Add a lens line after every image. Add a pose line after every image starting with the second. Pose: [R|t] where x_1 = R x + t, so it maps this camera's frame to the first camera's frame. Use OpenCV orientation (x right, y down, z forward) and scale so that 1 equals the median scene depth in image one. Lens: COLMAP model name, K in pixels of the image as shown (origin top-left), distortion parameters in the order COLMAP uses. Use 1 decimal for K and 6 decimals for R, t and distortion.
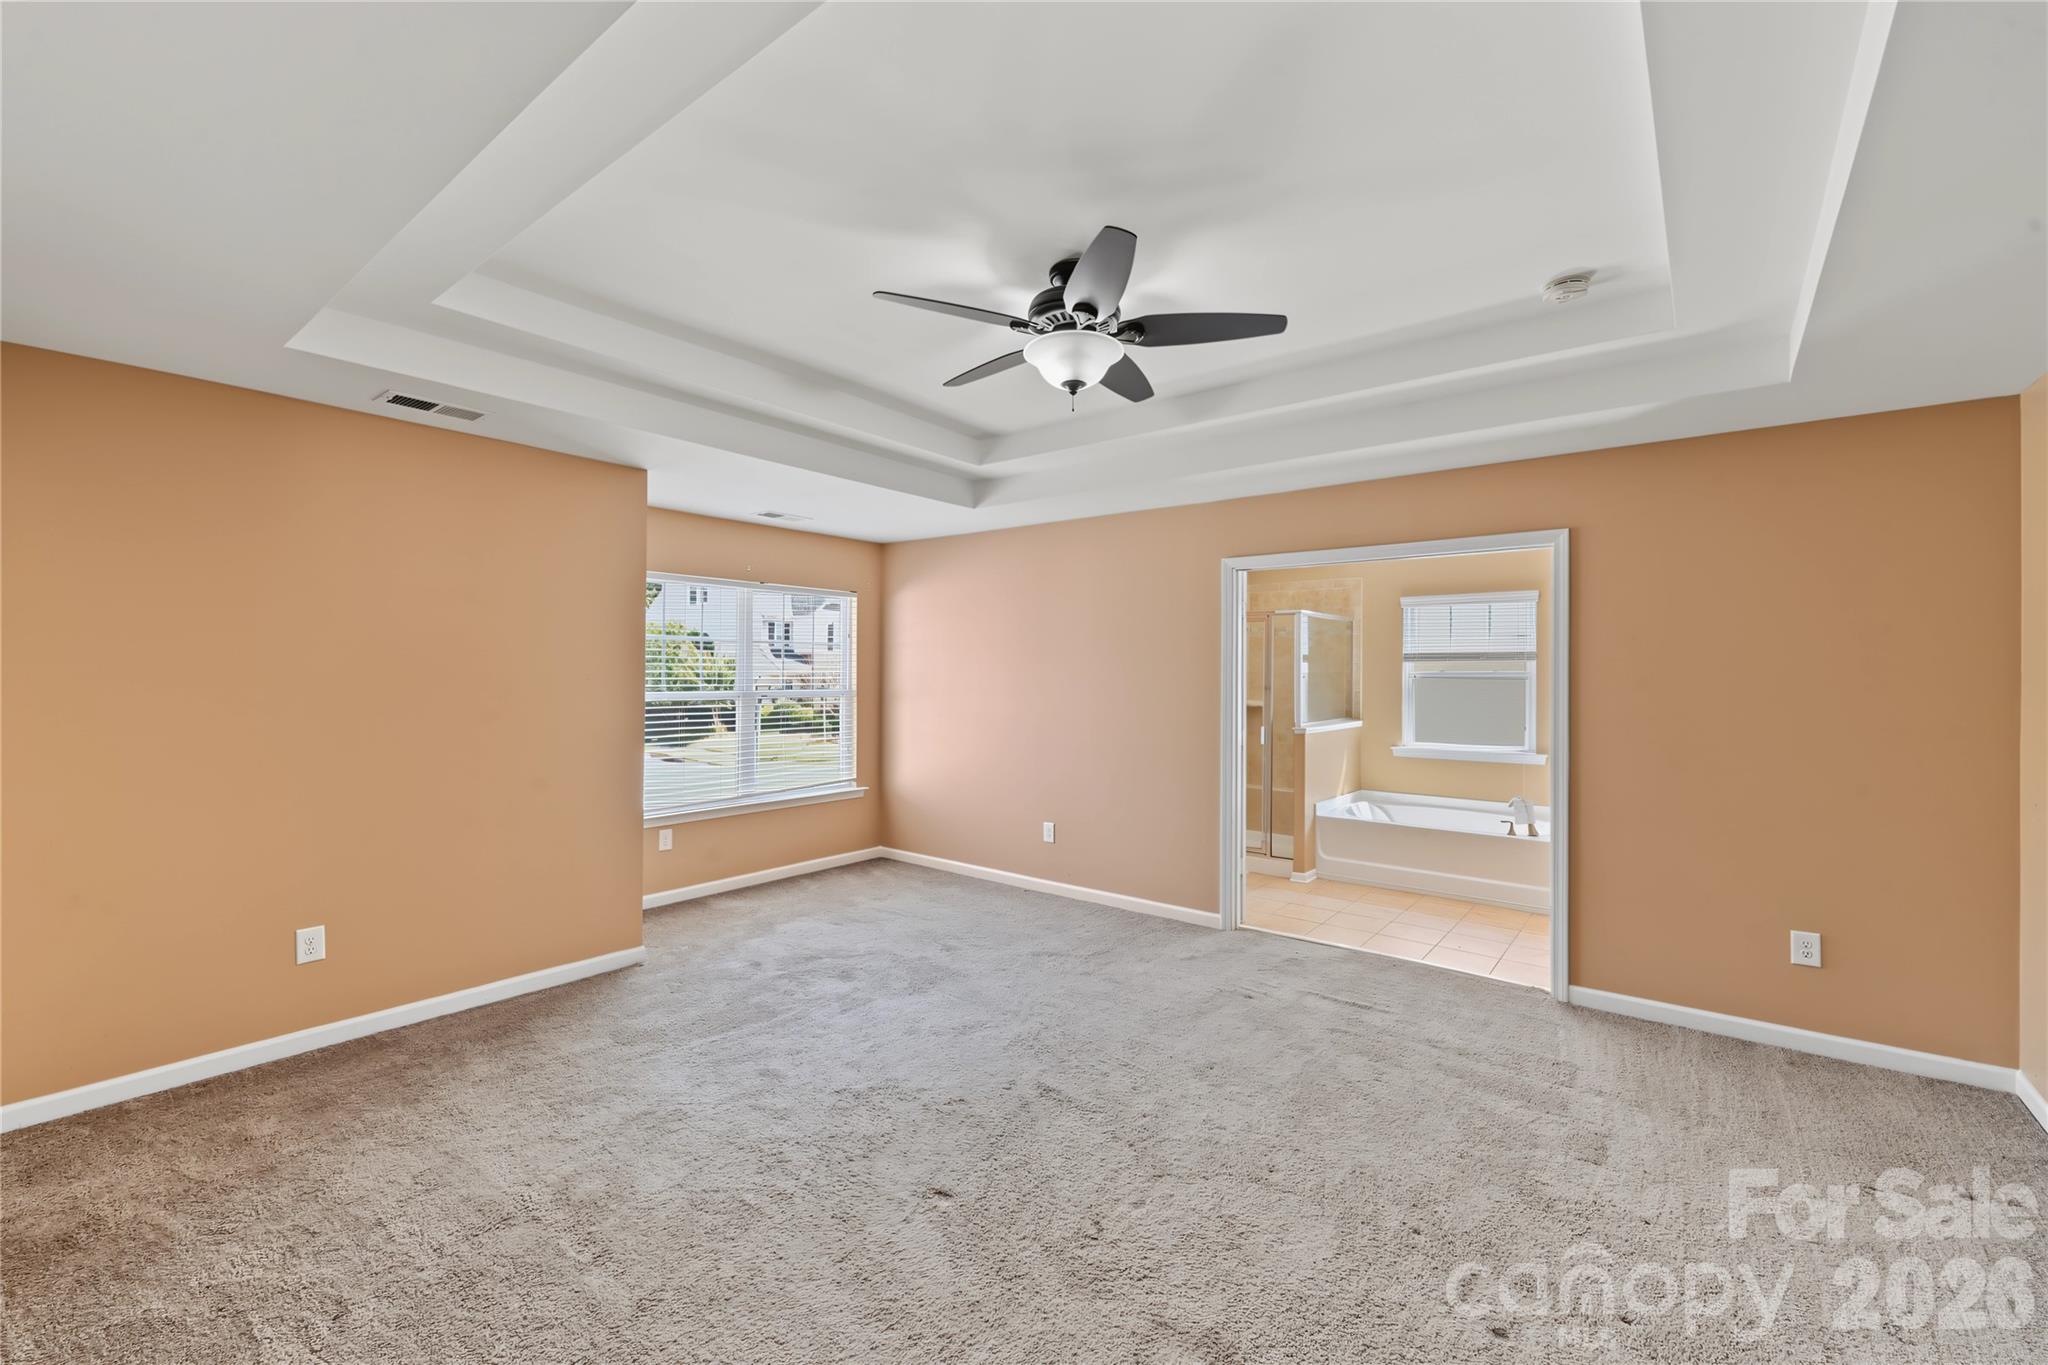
lens RADIAL K [[842.8, 0, 1025.7], [0, 842.8, 663.5], [0, 0, 1]] dist [-0.000055, -0.000831]
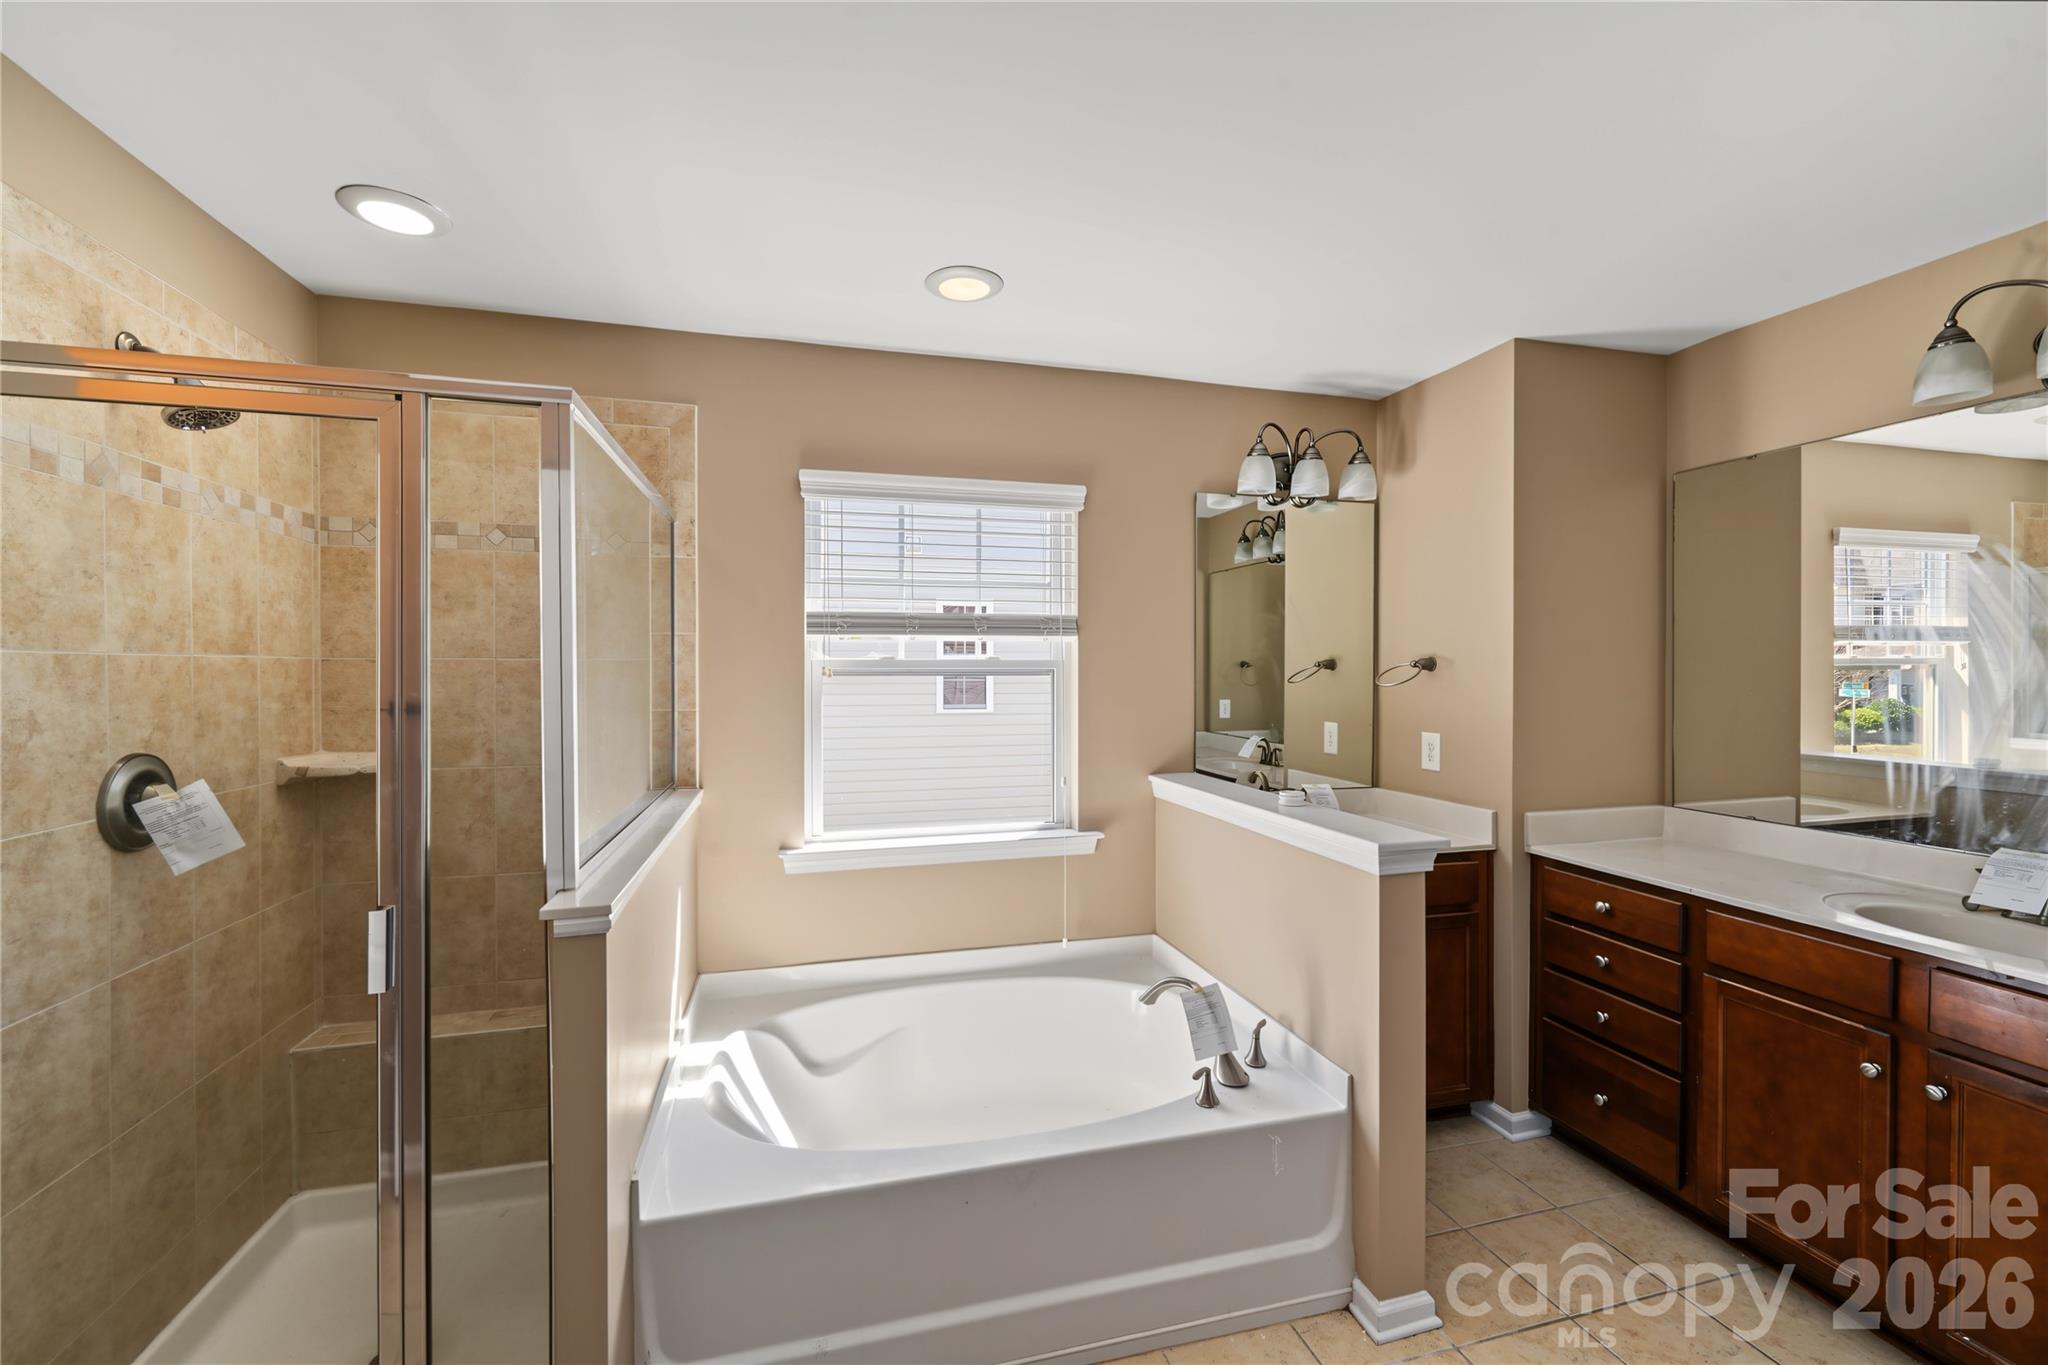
lens RADIAL K [[832.2, 0, 1024.0], [0, 832.2, 682.5], [0, 0, 1]] dist [-0.000039, -0.002212]
pose [[0.589272, -0.017749, 0.807739, 0.291885], [-0.005091, 0.999657, 0.025679, 0.015580], [-0.807918, -0.019244, 0.588980, 1.040823]]
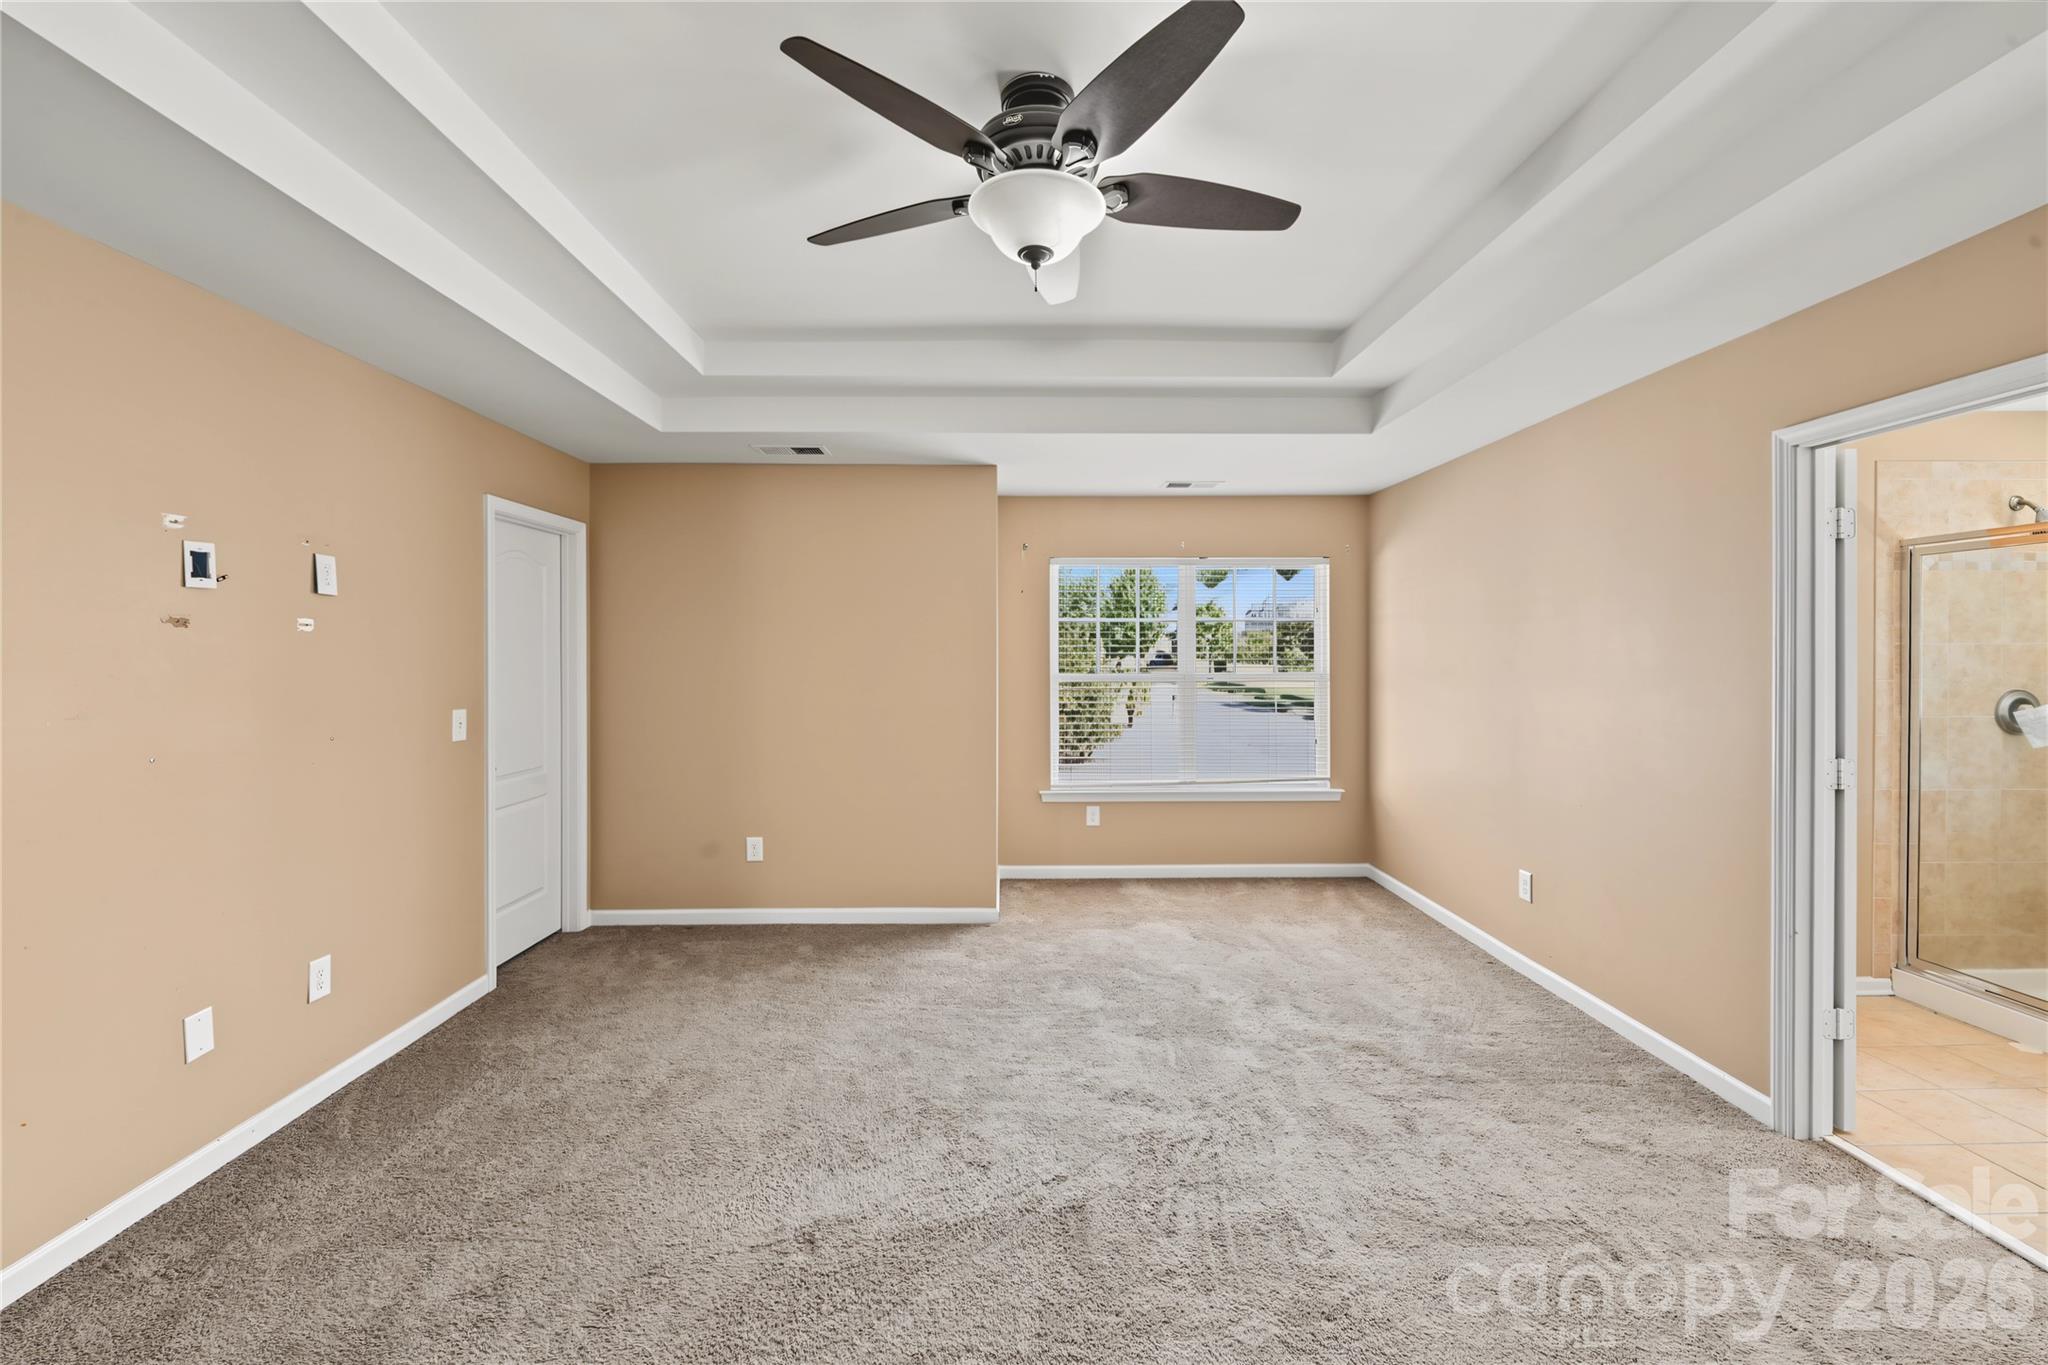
lens RADIAL K [[846.5, 0, 1019.4], [0, 846.5, 652.4], [0, 0, 1]] dist [0.000579, -0.000272]
pose [[0.633848, -0.010008, -0.773393, 0.378466], [0.015060, 0.999886, -0.000596, 0.009024], [0.773311, -0.011270, 0.633927, 0.322724]]
